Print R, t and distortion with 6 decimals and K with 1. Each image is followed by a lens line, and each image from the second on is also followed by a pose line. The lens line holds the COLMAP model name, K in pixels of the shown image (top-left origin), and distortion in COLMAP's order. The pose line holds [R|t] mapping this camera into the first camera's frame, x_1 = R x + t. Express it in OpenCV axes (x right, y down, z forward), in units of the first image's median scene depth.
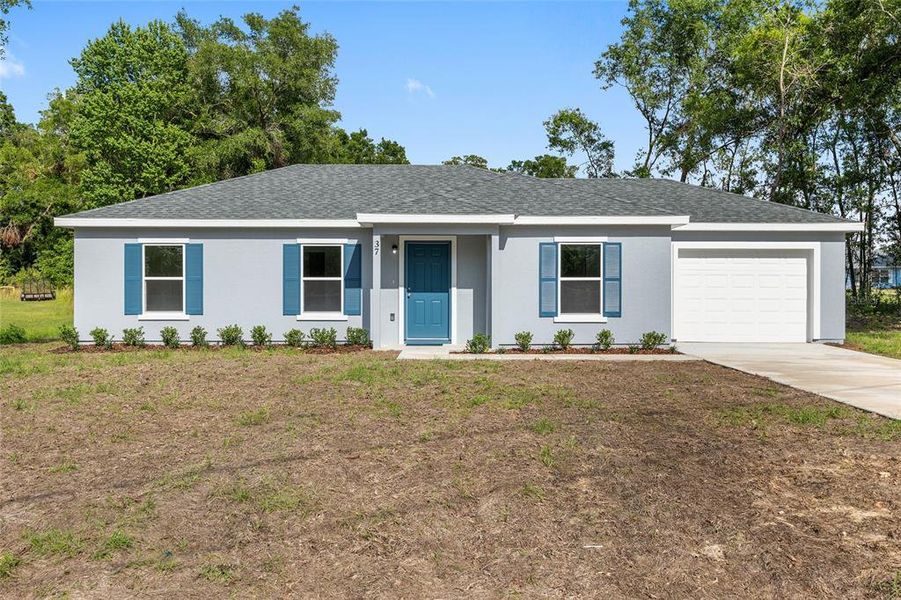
lens RADIAL K [[844.2, 0, 453.3], [0, 844.2, 288.0], [0, 0, 1]] dist [0.007364, 0.000083]
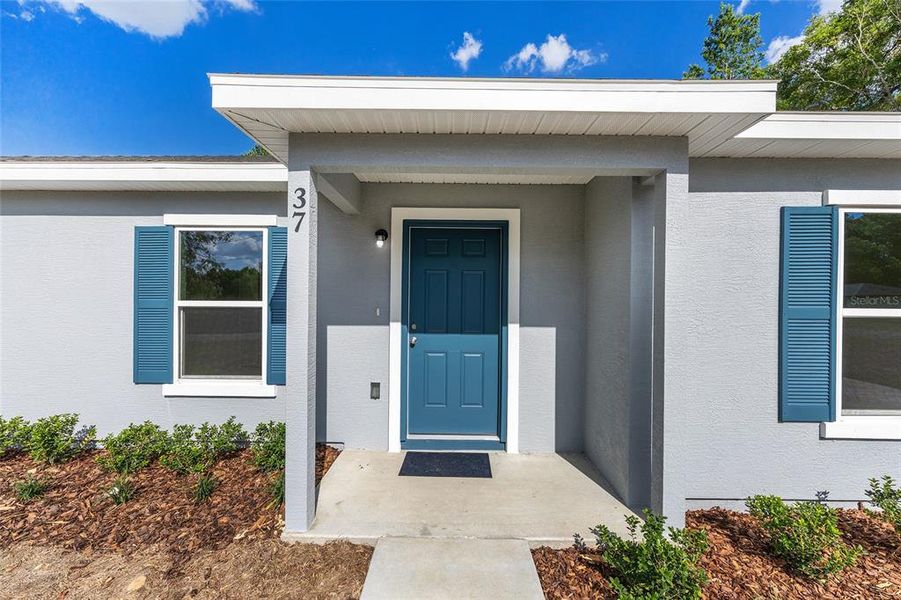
lens RADIAL K [[361.7, 0, 448.9], [0, 361.7, 296.6], [0, 0, 1]] dist [-0.000741, -0.000107]
pose [[0.999887, 0.004829, -0.014232, -0.030520], [-0.004889, 0.999979, -0.004226, -0.014583], [0.014211, 0.004295, 0.999890, 0.808367]]
